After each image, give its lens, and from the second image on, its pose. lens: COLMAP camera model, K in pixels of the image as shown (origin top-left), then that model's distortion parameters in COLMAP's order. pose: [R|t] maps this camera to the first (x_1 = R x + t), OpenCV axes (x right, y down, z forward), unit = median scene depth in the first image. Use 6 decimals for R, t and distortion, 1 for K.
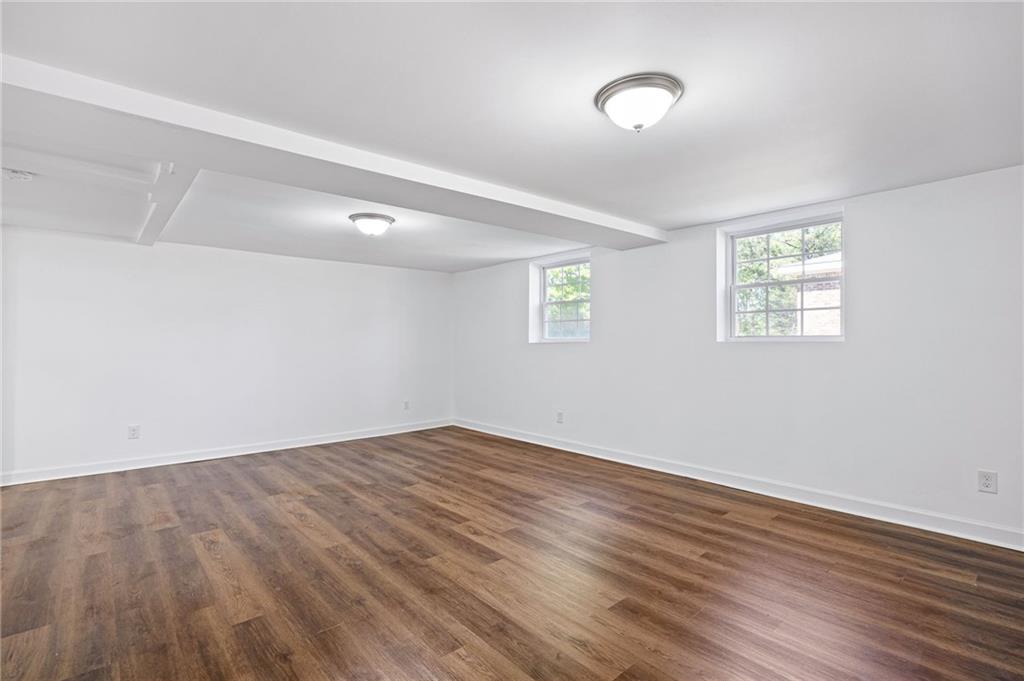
lens RADIAL K [[486.0, 0, 511.9], [0, 486.0, 342.2], [0, 0, 1]] dist [-0.010741, -0.000517]
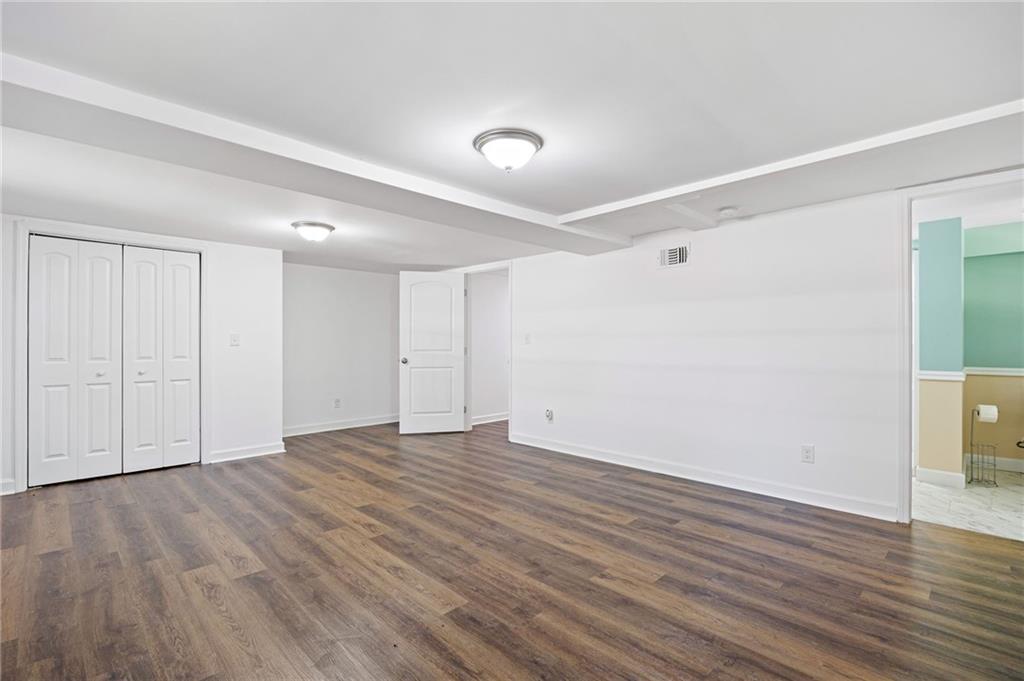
lens RADIAL K [[486.0, 0, 512.3], [0, 486.0, 341.7], [0, 0, 1]] dist [-0.010741, -0.000517]
pose [[-0.998861, 0.005301, -0.047415, -0.303436], [0.005385, 0.999984, -0.001641, 0.004635], [0.047405, -0.001894, -0.998874, 1.879829]]
